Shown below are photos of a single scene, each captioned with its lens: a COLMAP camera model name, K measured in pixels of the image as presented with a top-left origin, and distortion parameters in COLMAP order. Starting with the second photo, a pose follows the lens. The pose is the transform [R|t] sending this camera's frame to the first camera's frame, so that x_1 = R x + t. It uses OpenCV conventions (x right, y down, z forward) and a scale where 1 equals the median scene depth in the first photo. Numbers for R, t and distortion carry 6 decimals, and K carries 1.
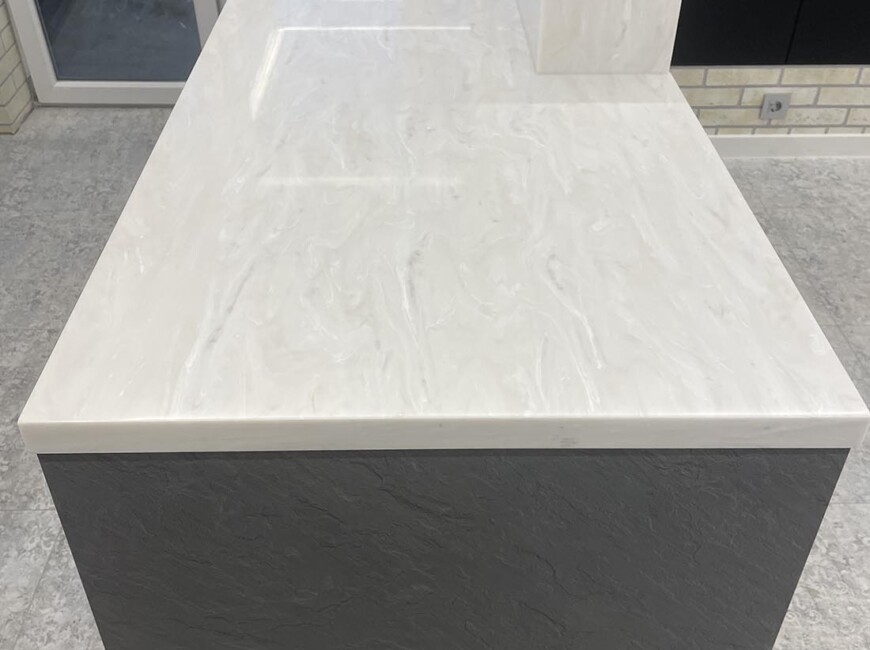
lens RADIAL K [[881.7, 0, 436.8], [0, 881.7, 324.5], [0, 0, 1]] dist [0.102440, 0.000000]
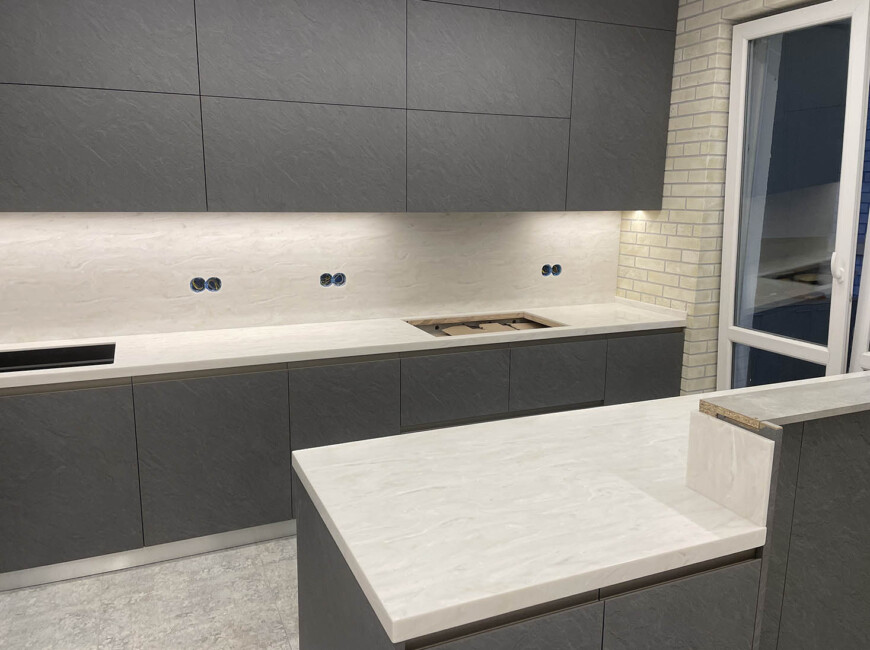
lens RADIAL K [[708.4, 0, 436.4], [0, 708.4, 323.5], [0, 0, 1]] dist [0.064987, -0.089376]
pose [[0.381855, 0.179488, -0.906626, 1.080215], [-0.575999, 0.813370, -0.081575, -0.193527], [0.722780, 0.553366, 0.413975, 0.111302]]
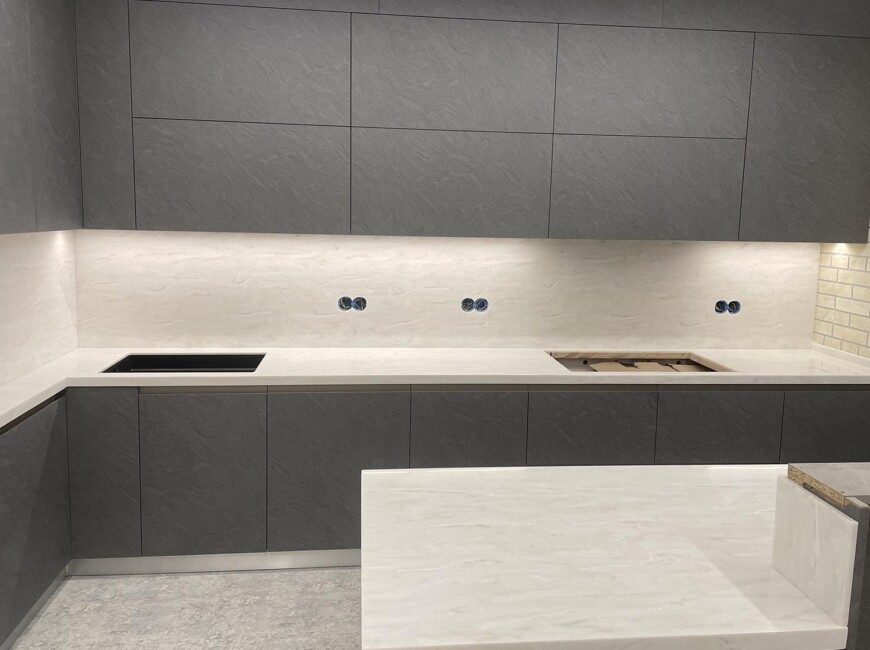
lens RADIAL K [[744.4, 0, 423.6], [0, 744.4, 290.4], [0, 0, 1]] dist [0.065920, -0.083659]
pose [[0.075294, 0.112738, -0.990768, 1.189742], [-0.628694, 0.776593, 0.040590, -0.359663], [0.773999, 0.619834, 0.129351, 0.312386]]
